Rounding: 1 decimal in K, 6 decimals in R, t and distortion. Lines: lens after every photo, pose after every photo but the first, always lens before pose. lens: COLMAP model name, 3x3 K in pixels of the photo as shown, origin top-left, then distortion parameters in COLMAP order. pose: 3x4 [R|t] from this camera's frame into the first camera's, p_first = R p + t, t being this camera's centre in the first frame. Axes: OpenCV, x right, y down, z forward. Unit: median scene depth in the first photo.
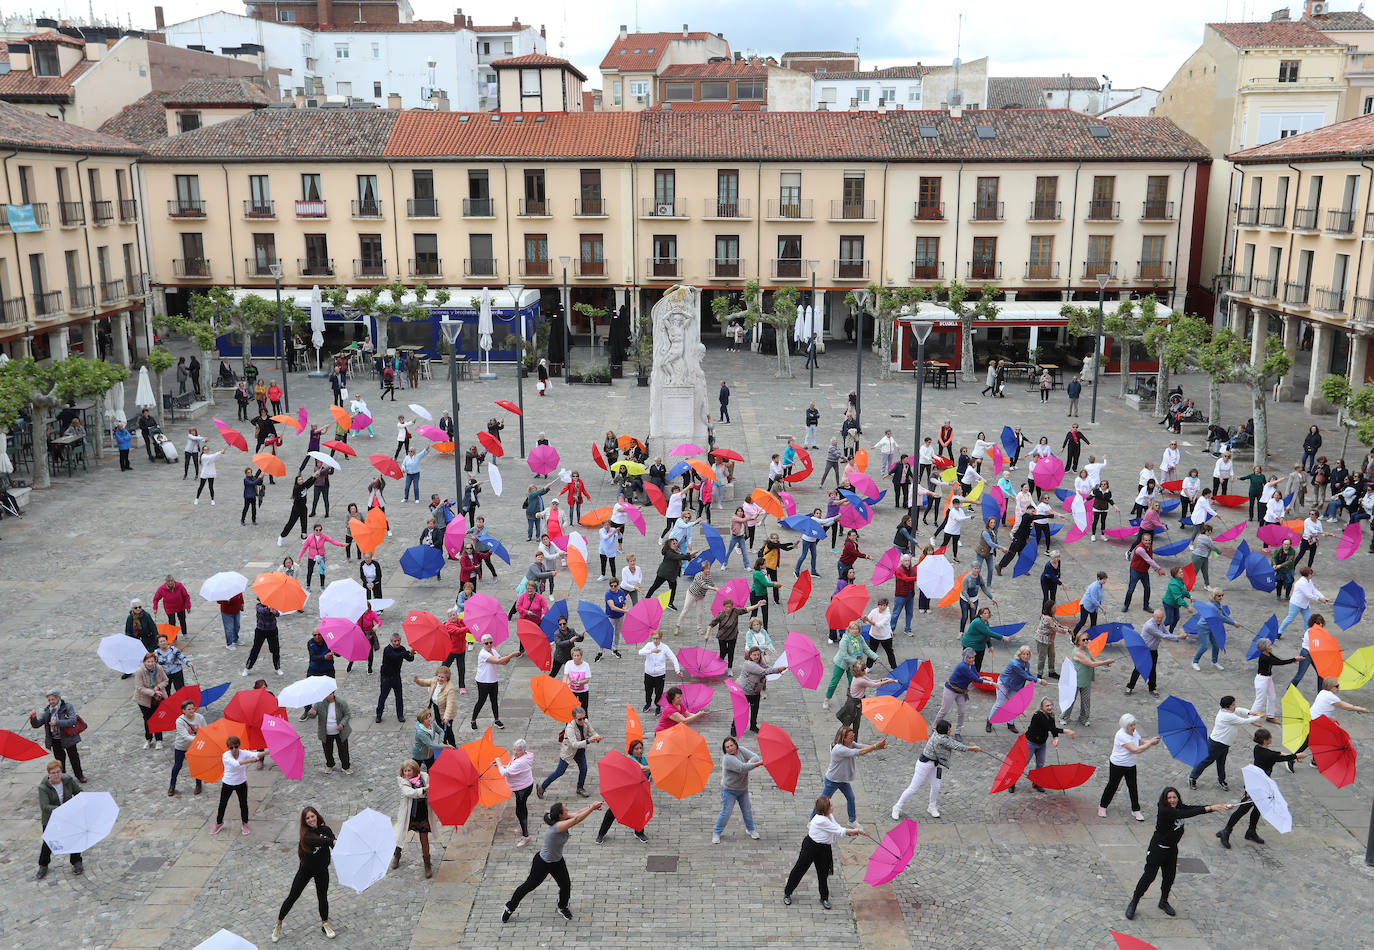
lens RADIAL K [[1234.3, 0, 688.7], [0, 1234.3, 485.6], [0, 0, 1]] dist [-0.008989, 0.073128]
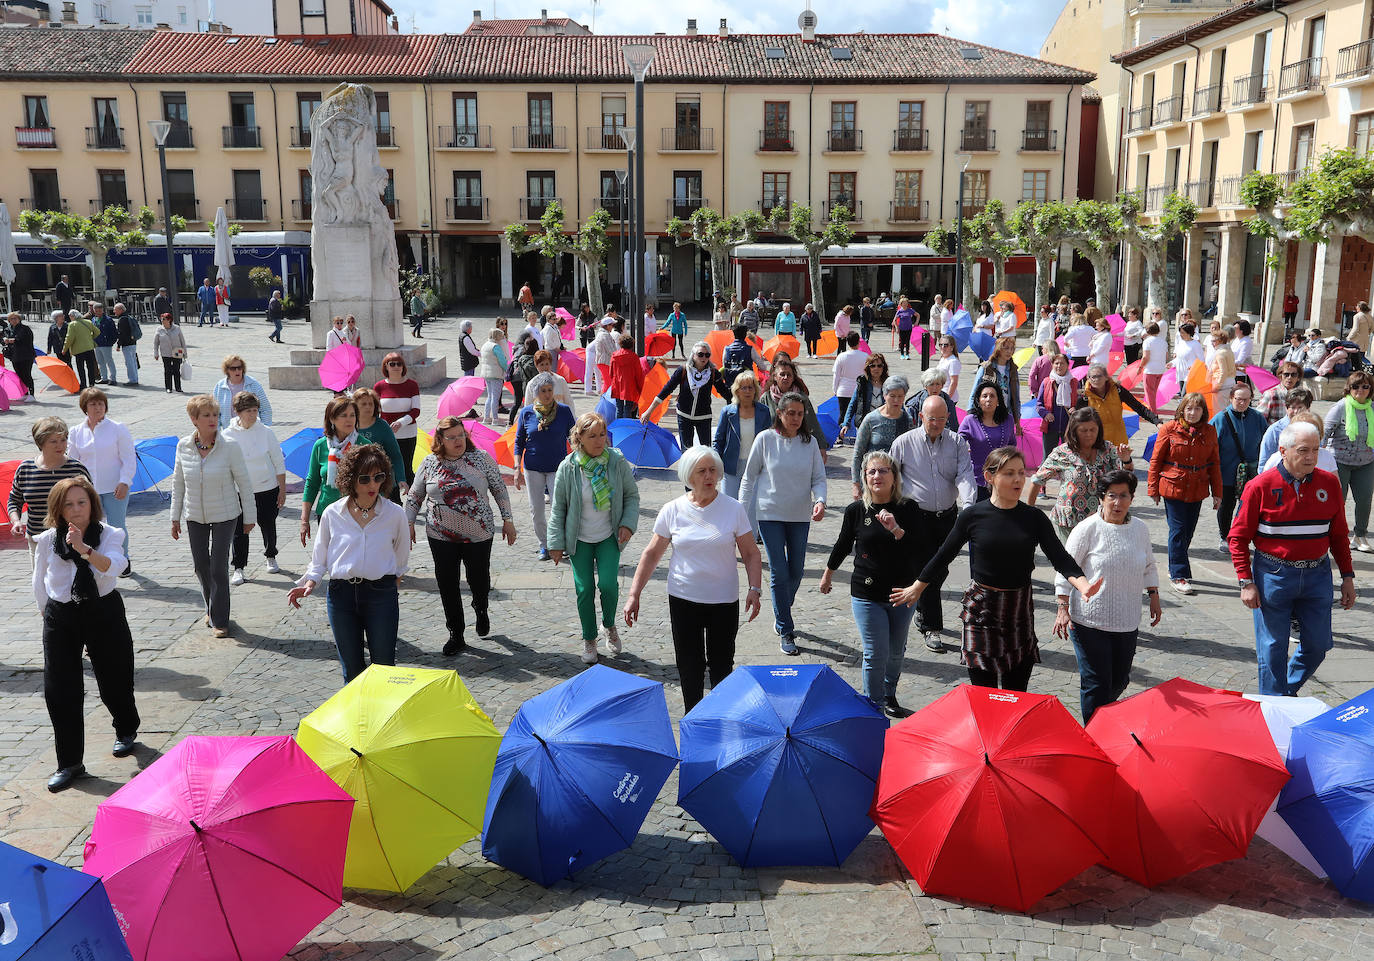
lens RADIAL K [[1236.5, 0, 664.8], [0, 1236.5, 499.7], [0, 0, 1]] dist [-0.015649, 0.044204]
pose [[0.998818, -0.012273, 0.047036, 0.074254], [0.014038, 0.999203, -0.037377, 0.056289], [-0.046540, 0.037993, 0.998194, 0.159654]]
